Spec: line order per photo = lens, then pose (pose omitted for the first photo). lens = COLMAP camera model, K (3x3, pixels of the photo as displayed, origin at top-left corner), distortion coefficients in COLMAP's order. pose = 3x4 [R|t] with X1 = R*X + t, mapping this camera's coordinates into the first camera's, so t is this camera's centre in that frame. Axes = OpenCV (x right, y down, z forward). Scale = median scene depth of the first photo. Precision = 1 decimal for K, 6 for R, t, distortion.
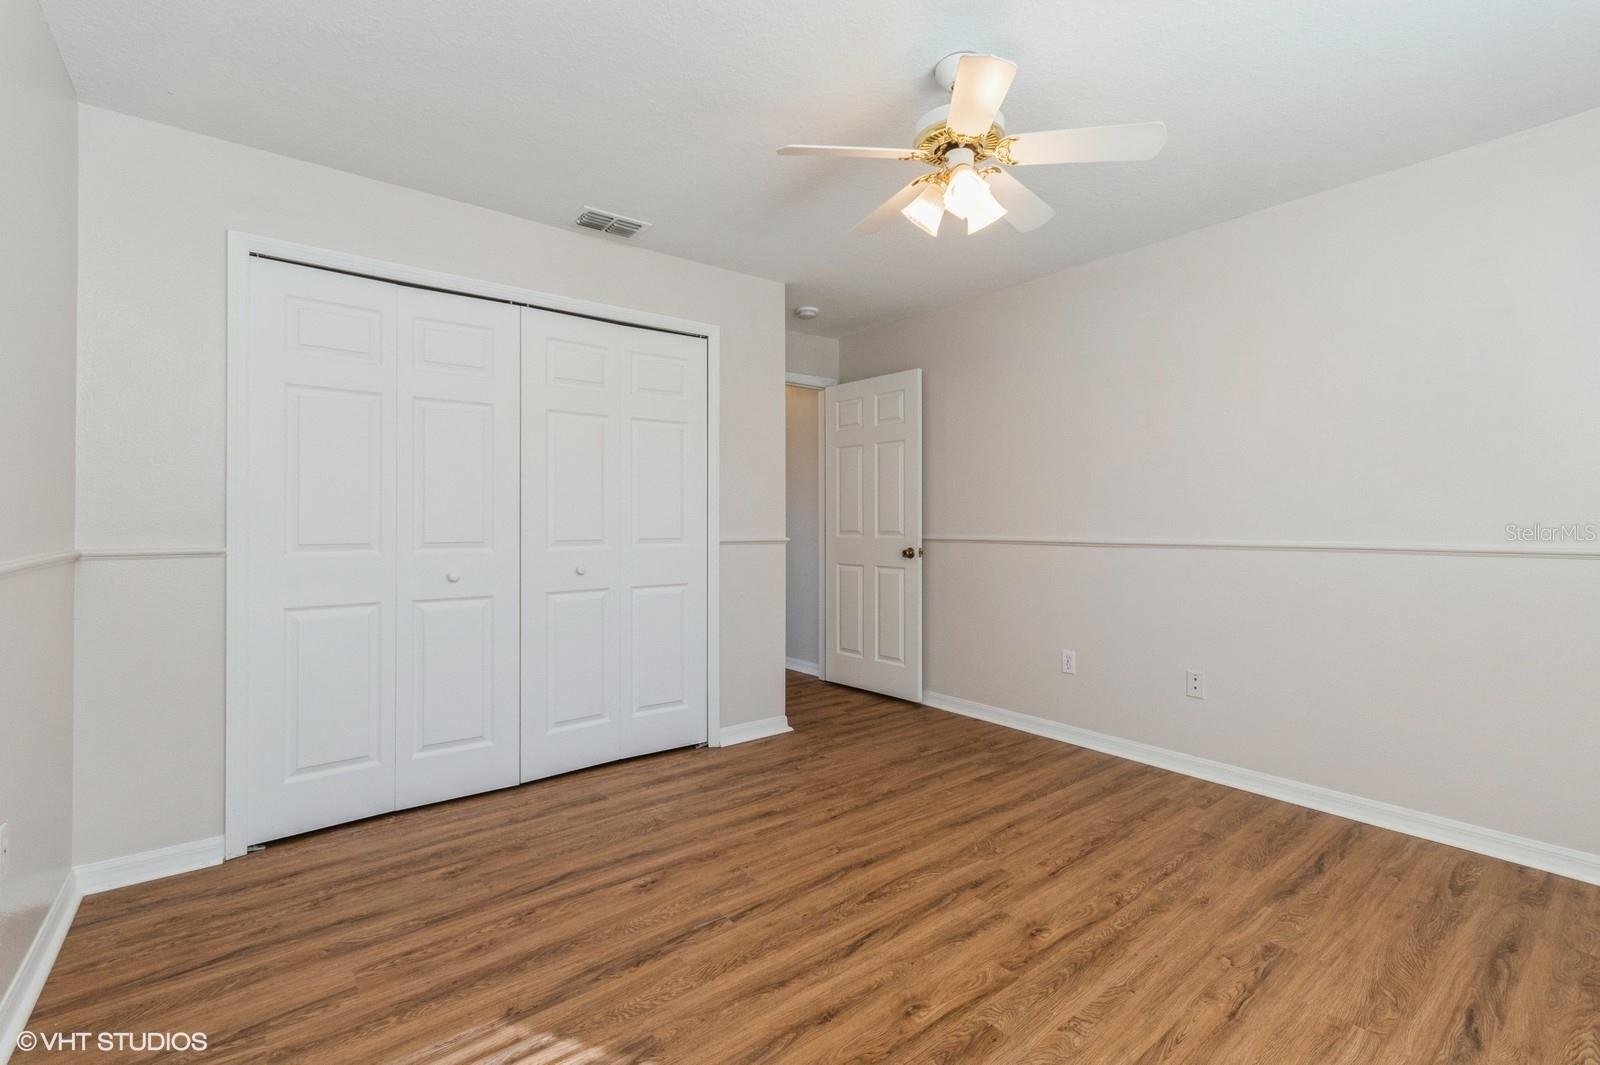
lens RADIAL K [[702.3, 0, 800.3], [0, 702.3, 526.8], [0, 0, 1]] dist [0.002904, 0.000576]
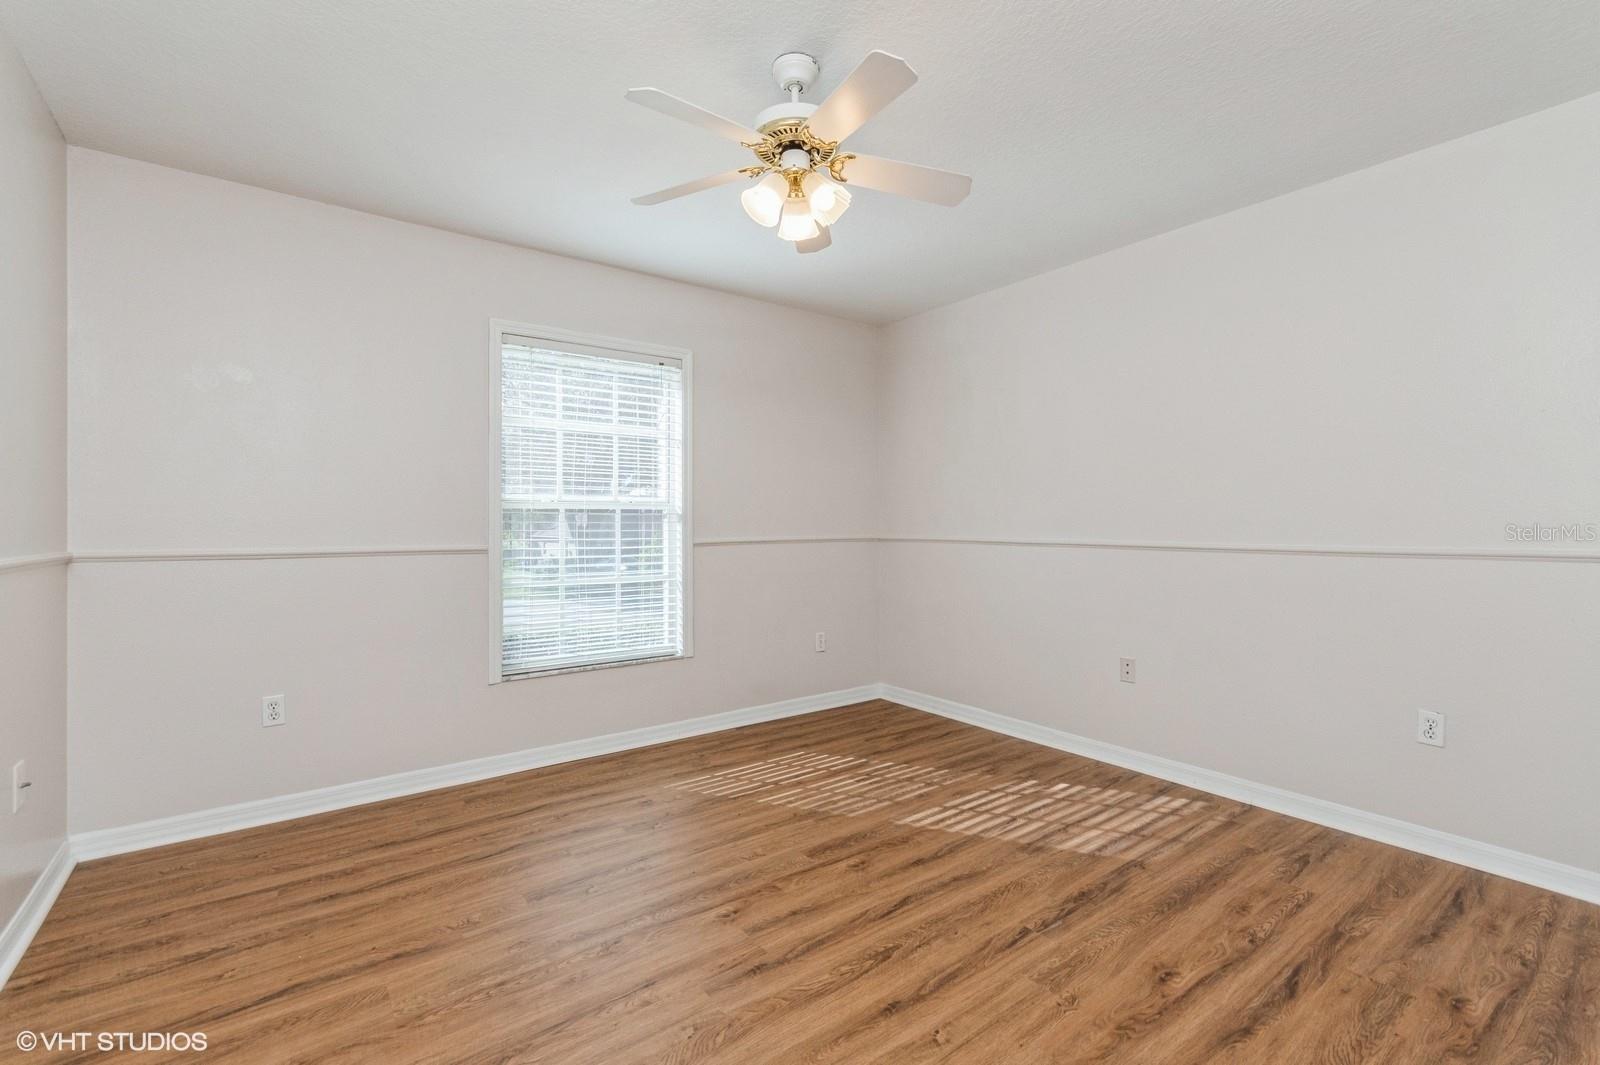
lens RADIAL K [[702.3, 0, 804.3], [0, 702.3, 527.6], [0, 0, 1]] dist [0.002904, 0.000576]
pose [[-0.999669, 0.003076, 0.025529, 0.188555], [0.003391, 0.999919, 0.012289, -0.015762], [-0.025490, 0.012372, -0.999599, 1.969763]]
